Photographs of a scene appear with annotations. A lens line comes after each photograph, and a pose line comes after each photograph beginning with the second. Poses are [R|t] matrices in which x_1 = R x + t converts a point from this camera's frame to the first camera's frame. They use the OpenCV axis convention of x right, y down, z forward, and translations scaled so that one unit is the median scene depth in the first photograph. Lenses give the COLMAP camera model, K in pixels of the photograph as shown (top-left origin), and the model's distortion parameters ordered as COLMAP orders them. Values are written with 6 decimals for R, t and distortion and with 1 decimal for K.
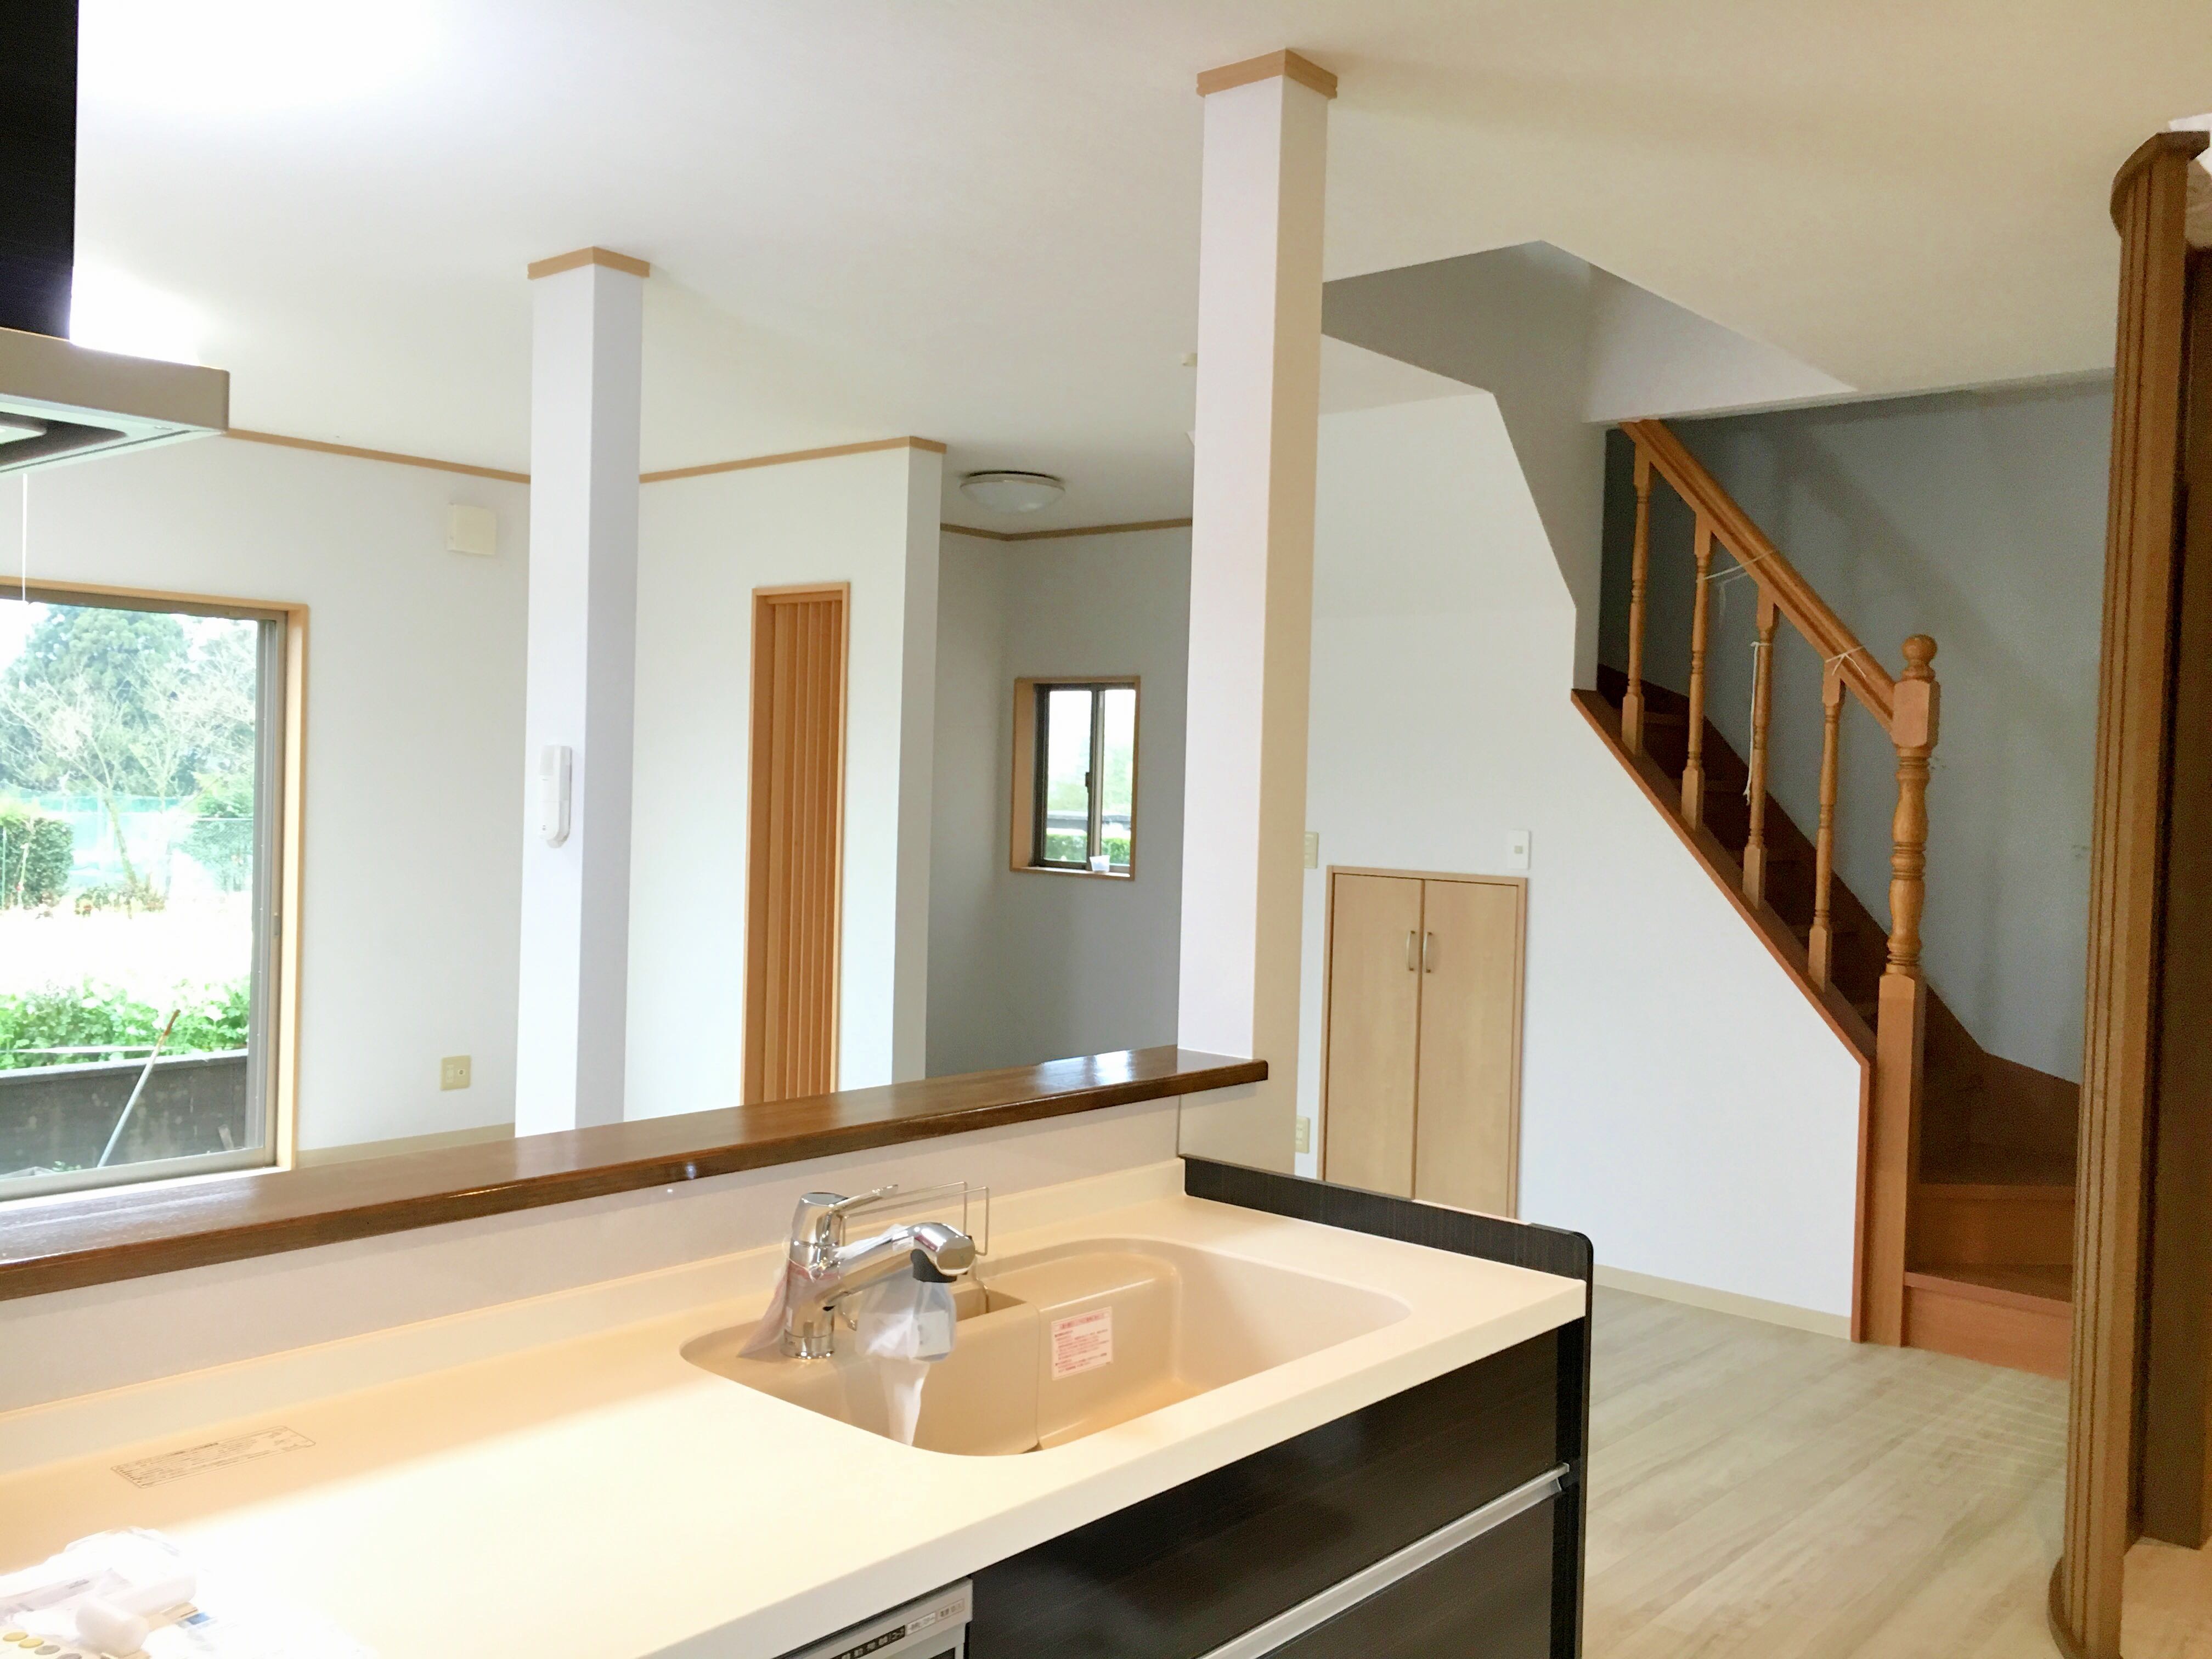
lens RADIAL K [[1911.0, 0, 1097.0], [0, 1911.0, 825.7], [0, 0, 1]] dist [0.053630, -0.048139]
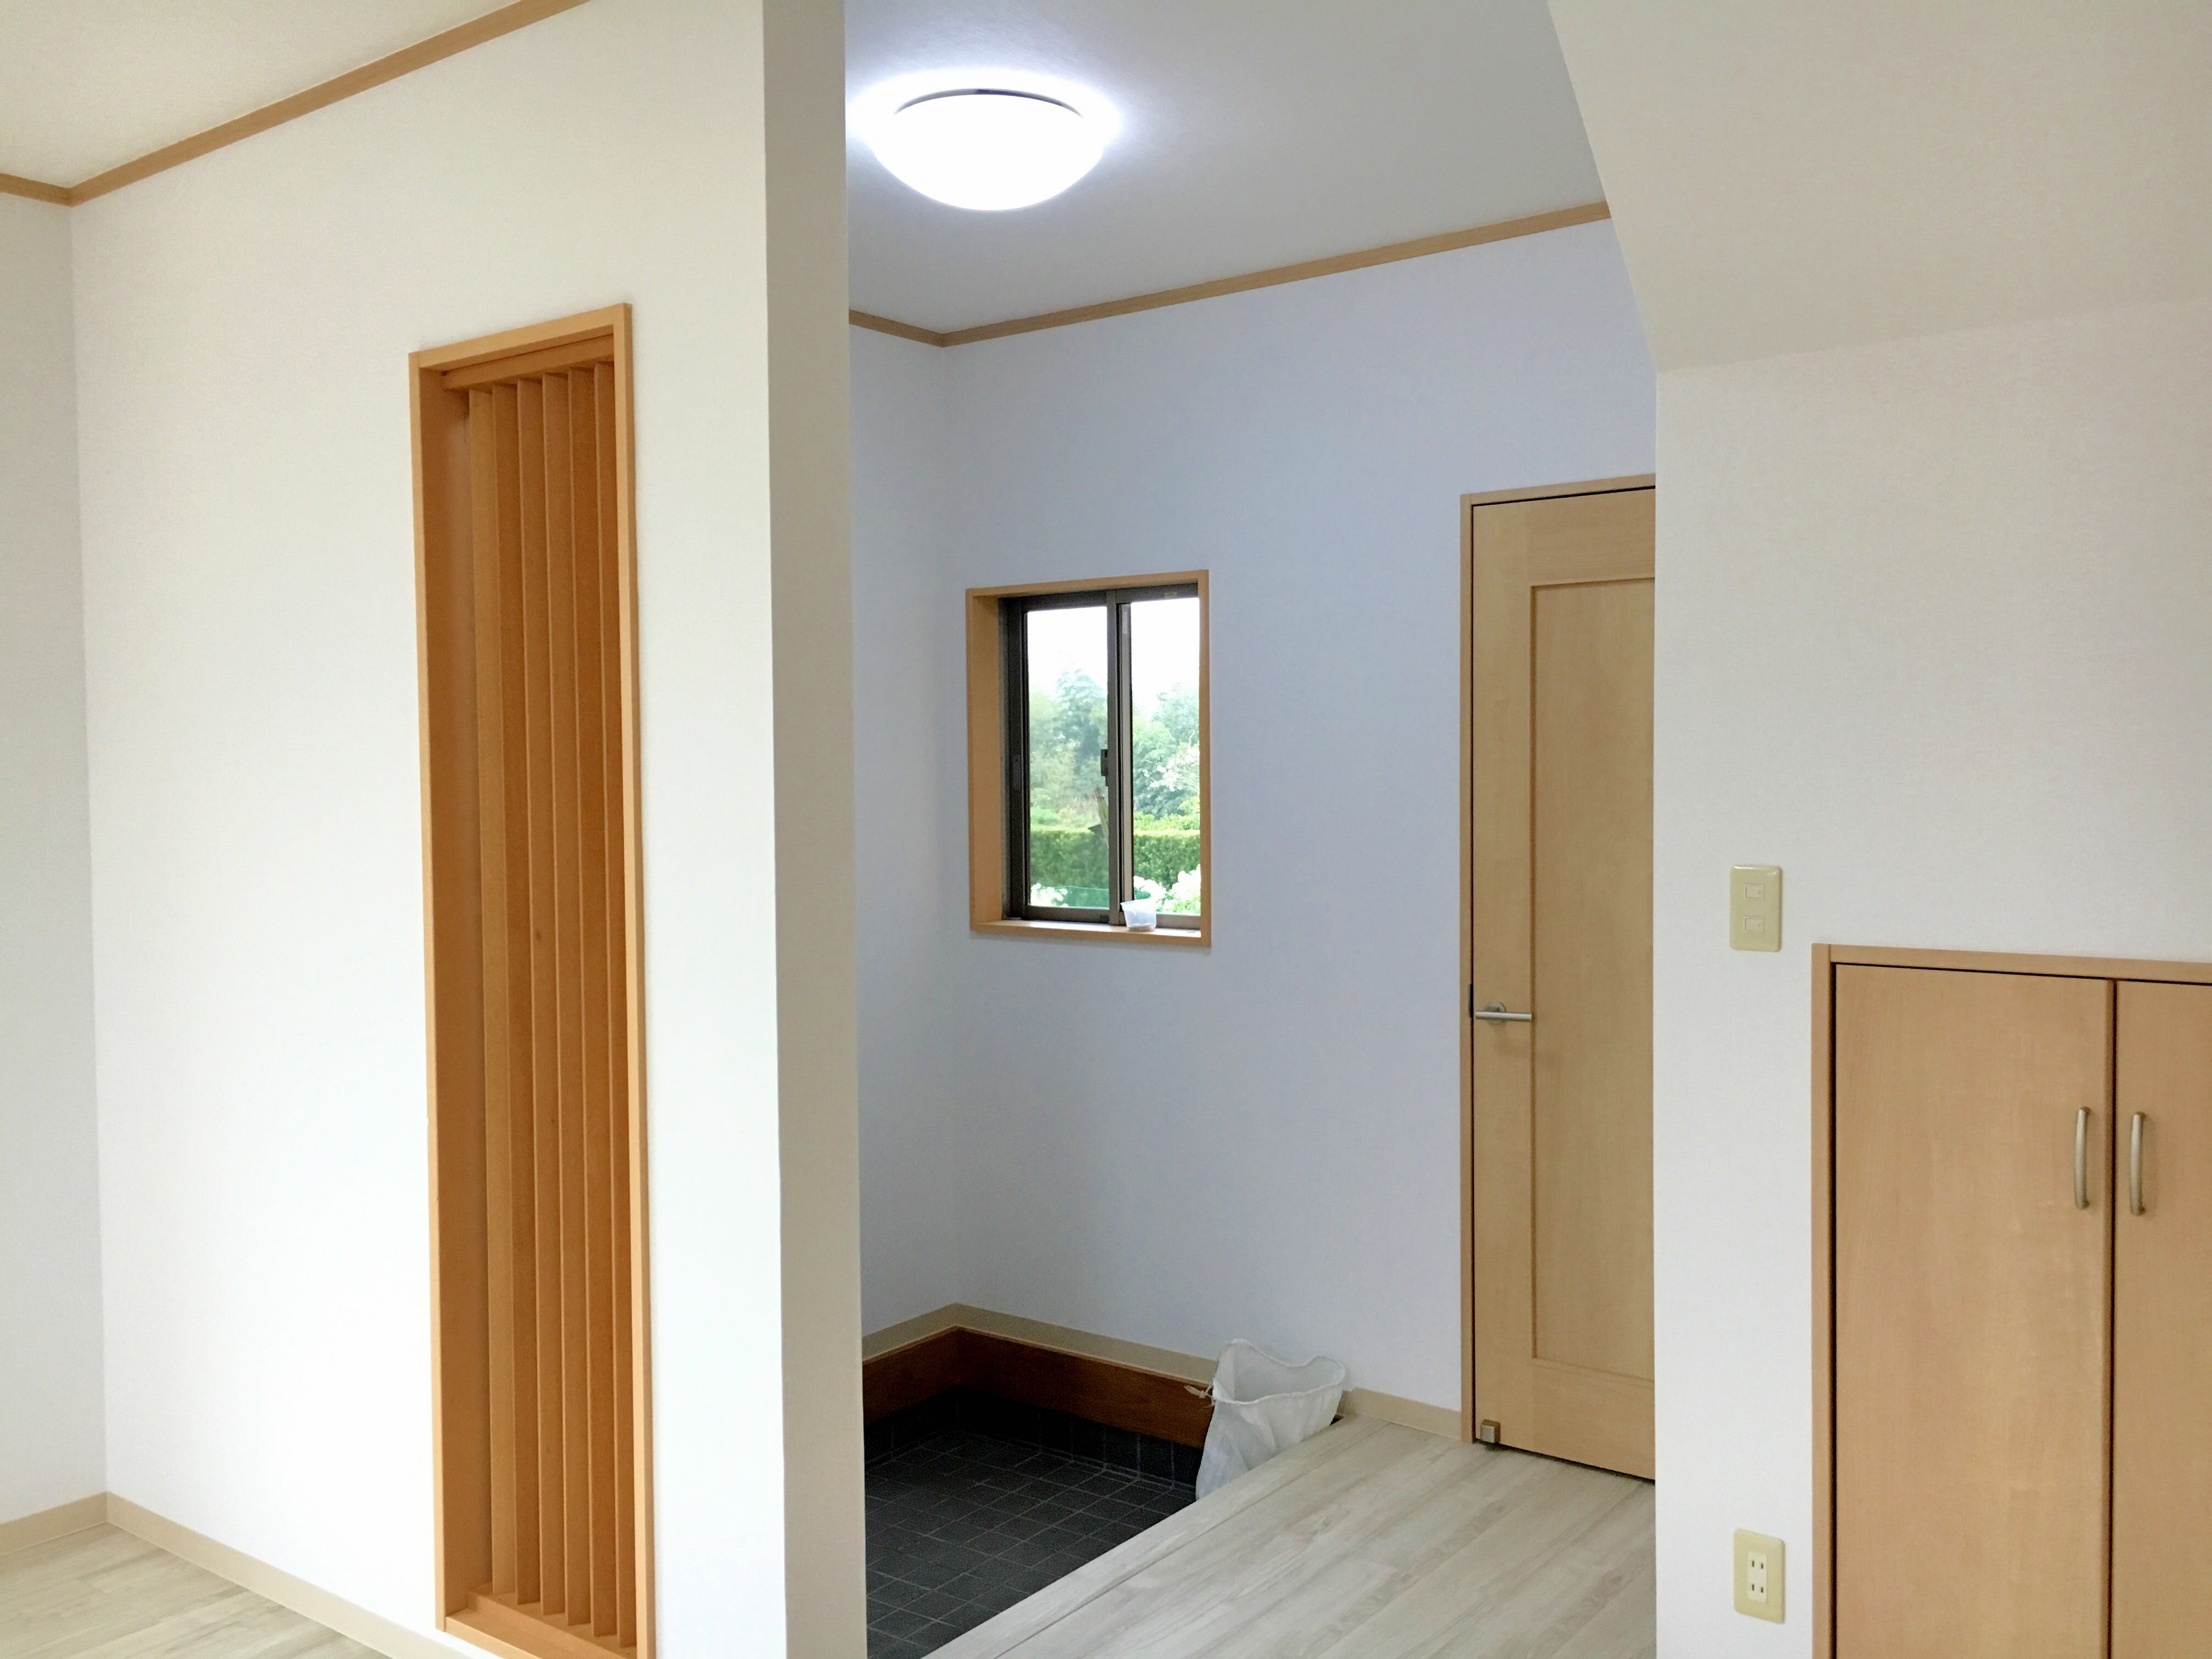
lens RADIAL K [[1911.0, 0, 1115.1], [0, 1911.0, 835.4], [0, 0, 1]] dist [0.053630, -0.048139]
pose [[0.996099, -0.041239, 0.078008, -0.050675], [0.040265, 0.999091, 0.014021, -0.011747], [-0.078516, -0.010826, 0.996854, 0.472028]]
